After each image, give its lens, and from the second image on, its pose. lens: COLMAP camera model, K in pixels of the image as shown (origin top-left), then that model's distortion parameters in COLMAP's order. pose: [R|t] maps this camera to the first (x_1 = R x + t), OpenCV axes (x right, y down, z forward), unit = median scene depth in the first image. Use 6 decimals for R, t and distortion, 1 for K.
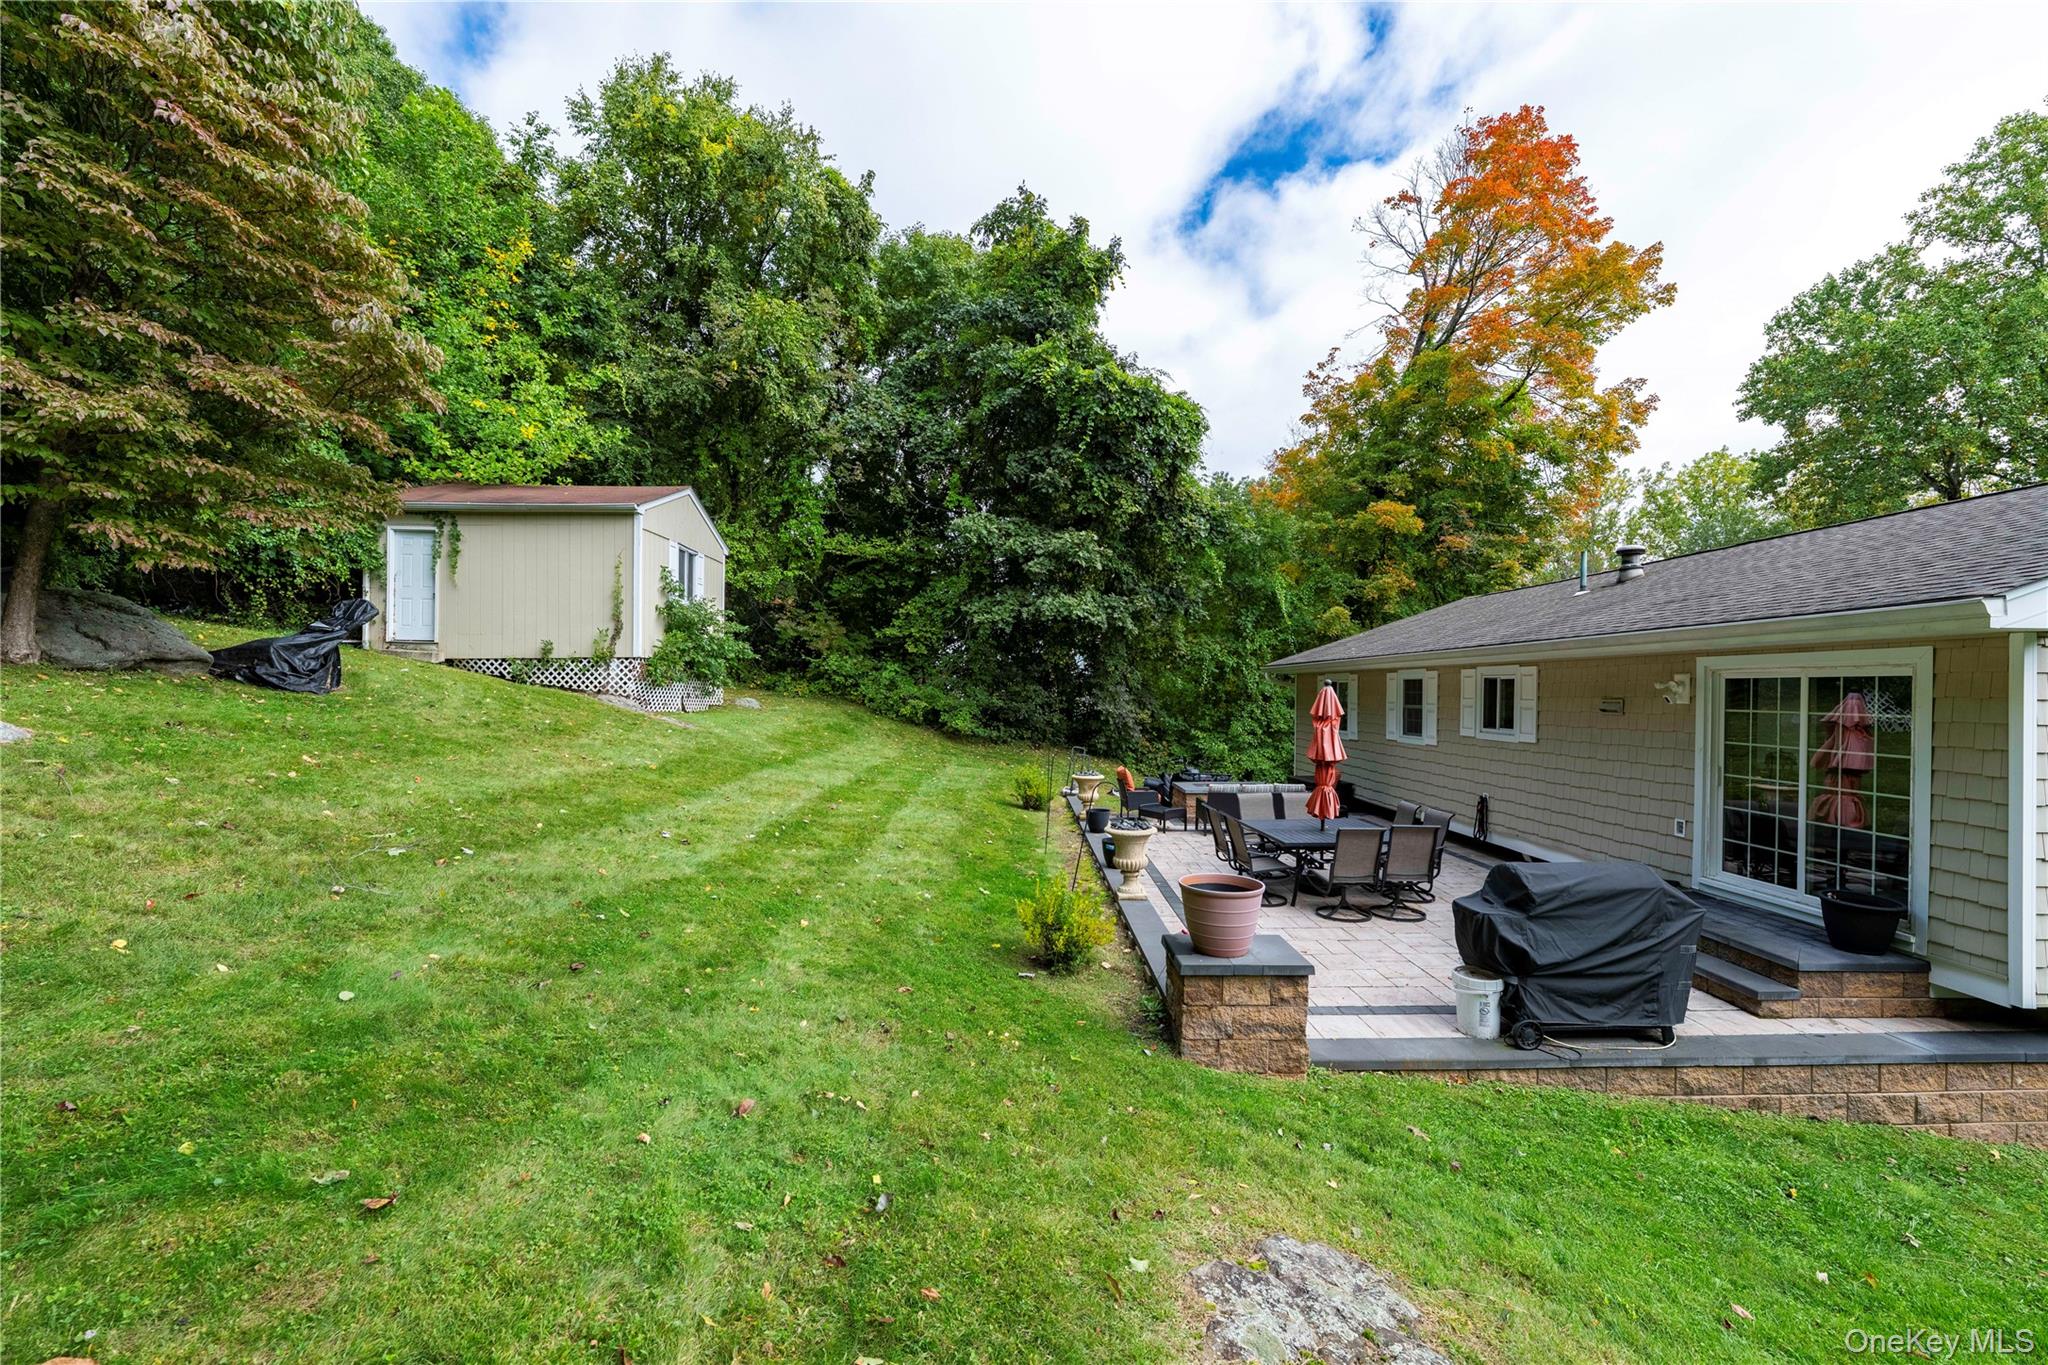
lens RADIAL K [[807.1, 0, 1031.4], [0, 807.1, 687.4], [0, 0, 1]] dist [-0.002001, 0.000507]
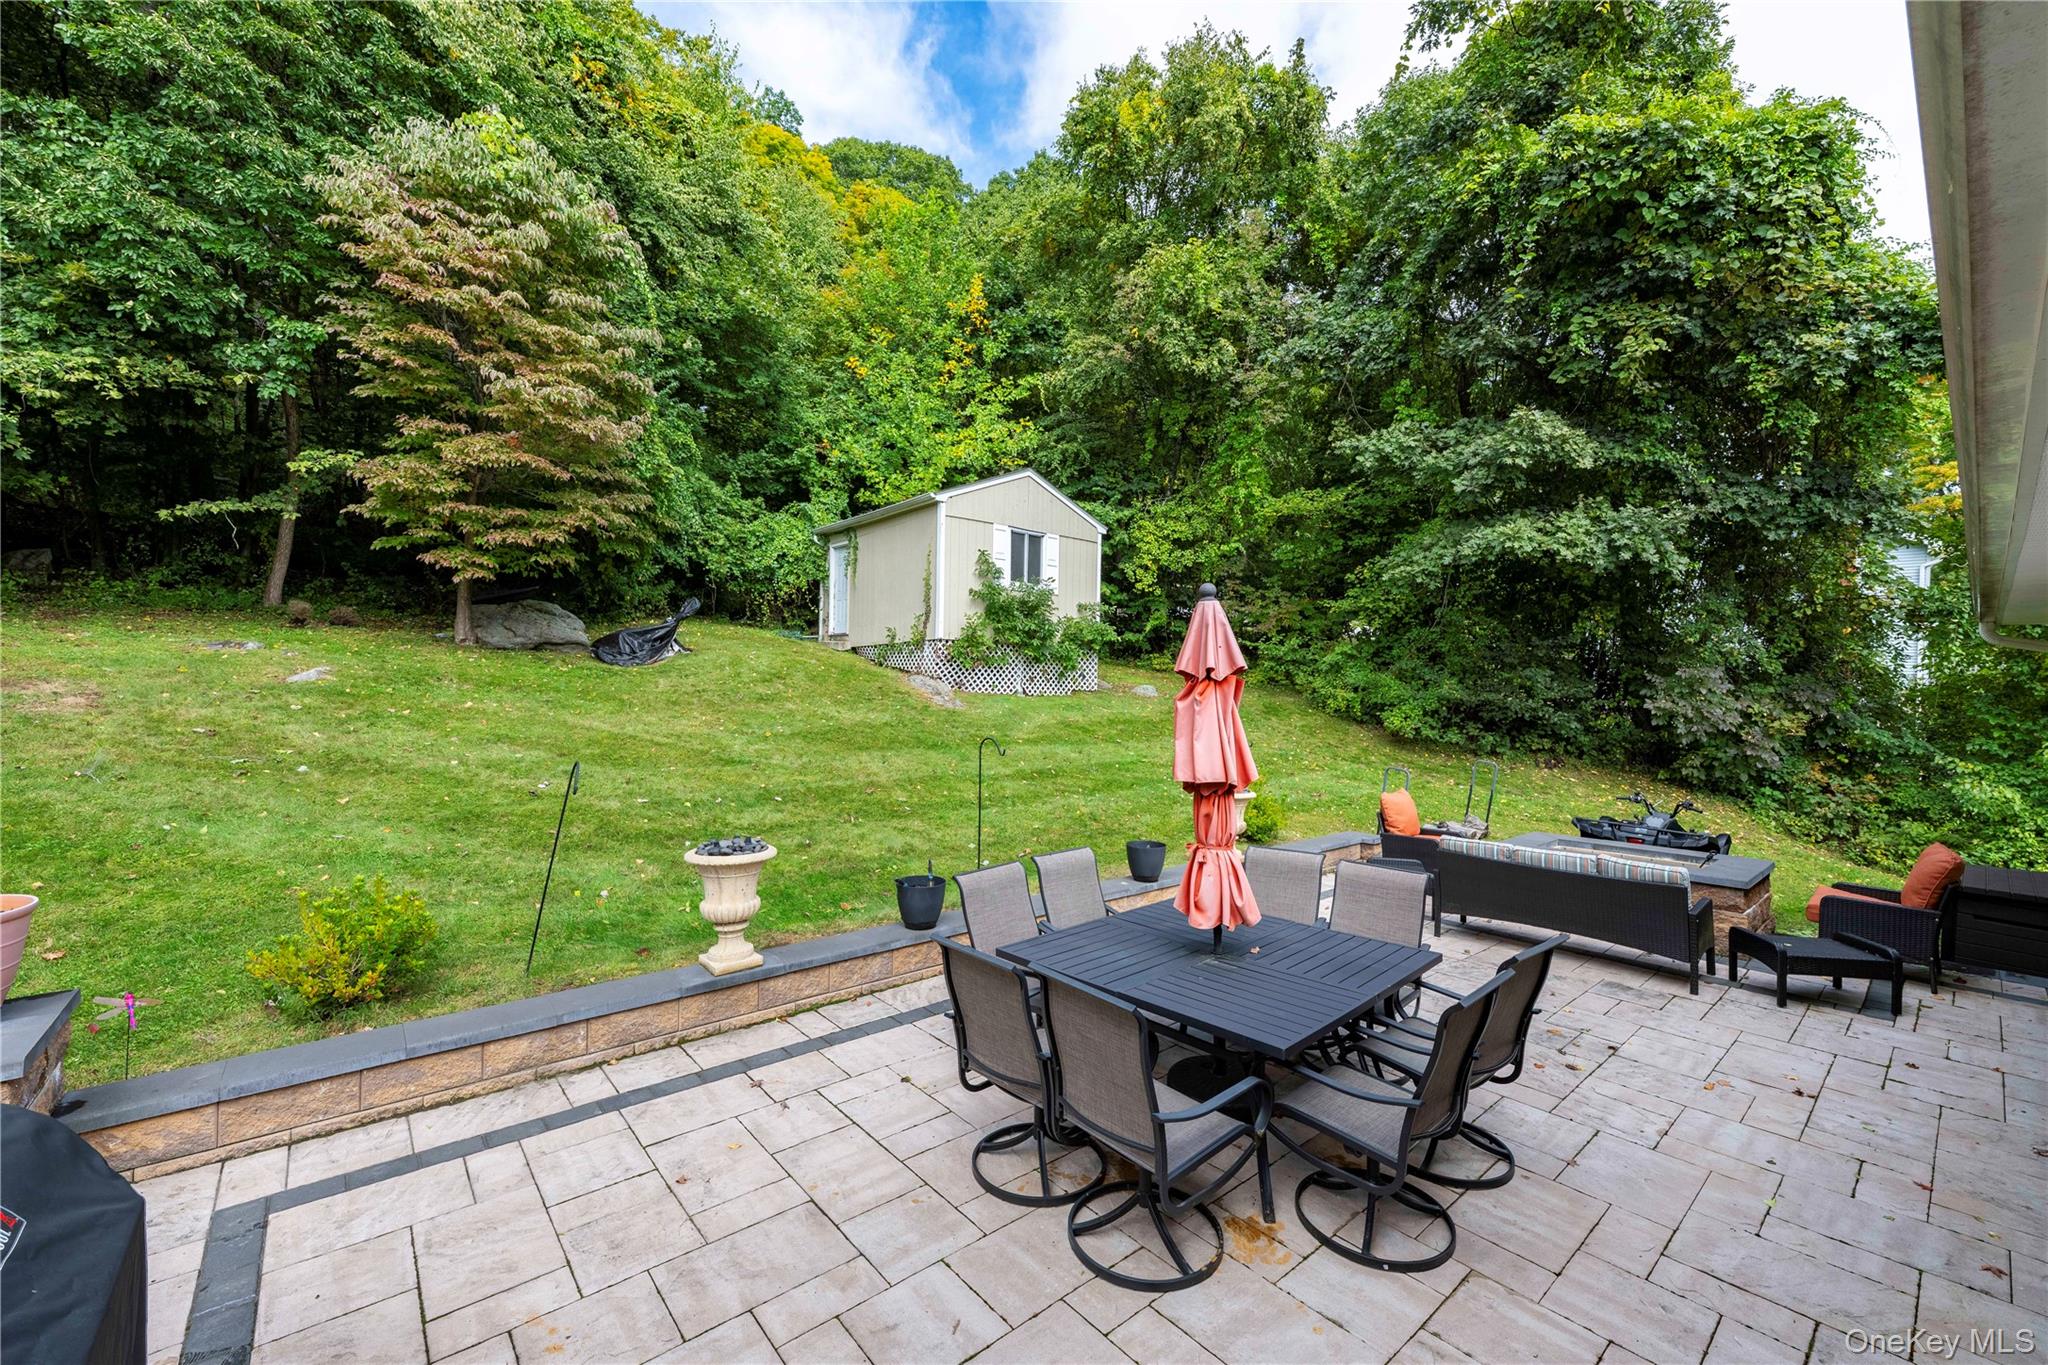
lens RADIAL K [[807.1, 0, 1030.9], [0, 807.1, 688.6], [0, 0, 1]] dist [-0.002001, 0.000507]
pose [[0.633226, 0.002198, -0.773964, 0.276875], [-0.007378, 0.999968, -0.003196, 0.020310], [0.773932, 0.007734, 0.633222, 0.299374]]
